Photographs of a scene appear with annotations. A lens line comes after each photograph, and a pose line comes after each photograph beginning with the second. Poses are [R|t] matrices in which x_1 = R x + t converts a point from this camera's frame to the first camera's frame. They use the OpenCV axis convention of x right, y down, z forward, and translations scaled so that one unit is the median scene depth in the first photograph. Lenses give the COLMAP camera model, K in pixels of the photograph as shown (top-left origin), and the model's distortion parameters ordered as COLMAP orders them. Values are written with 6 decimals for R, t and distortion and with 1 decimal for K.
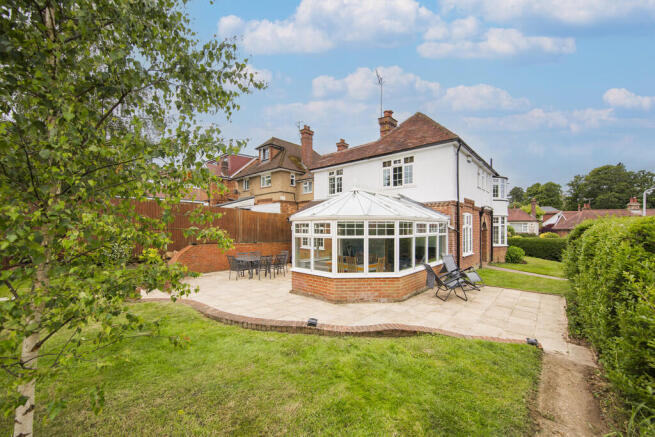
lens RADIAL K [[246.4, 0, 327.5], [0, 246.4, 222.4], [0, 0, 1]] dist [-0.000038, -0.000016]
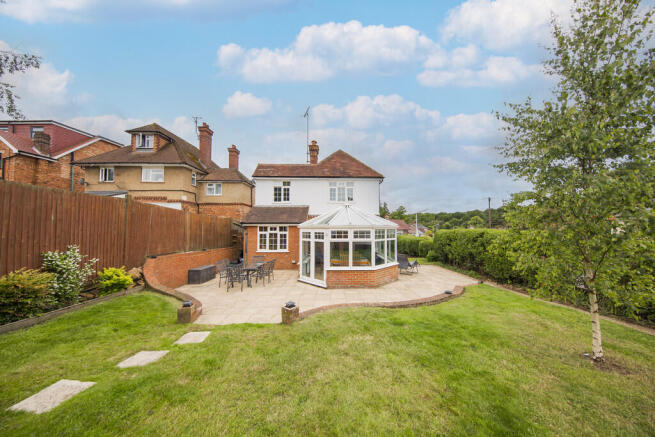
lens RADIAL K [[215.7, 0, 327.0], [0, 215.7, 219.2], [0, 0, 1]] dist [-0.002599, -0.000055]
pose [[0.755093, 0.026548, 0.655080, -0.487753], [-0.013274, 0.999594, -0.025210, -0.015066], [-0.655483, 0.010341, 0.755139, 0.120311]]
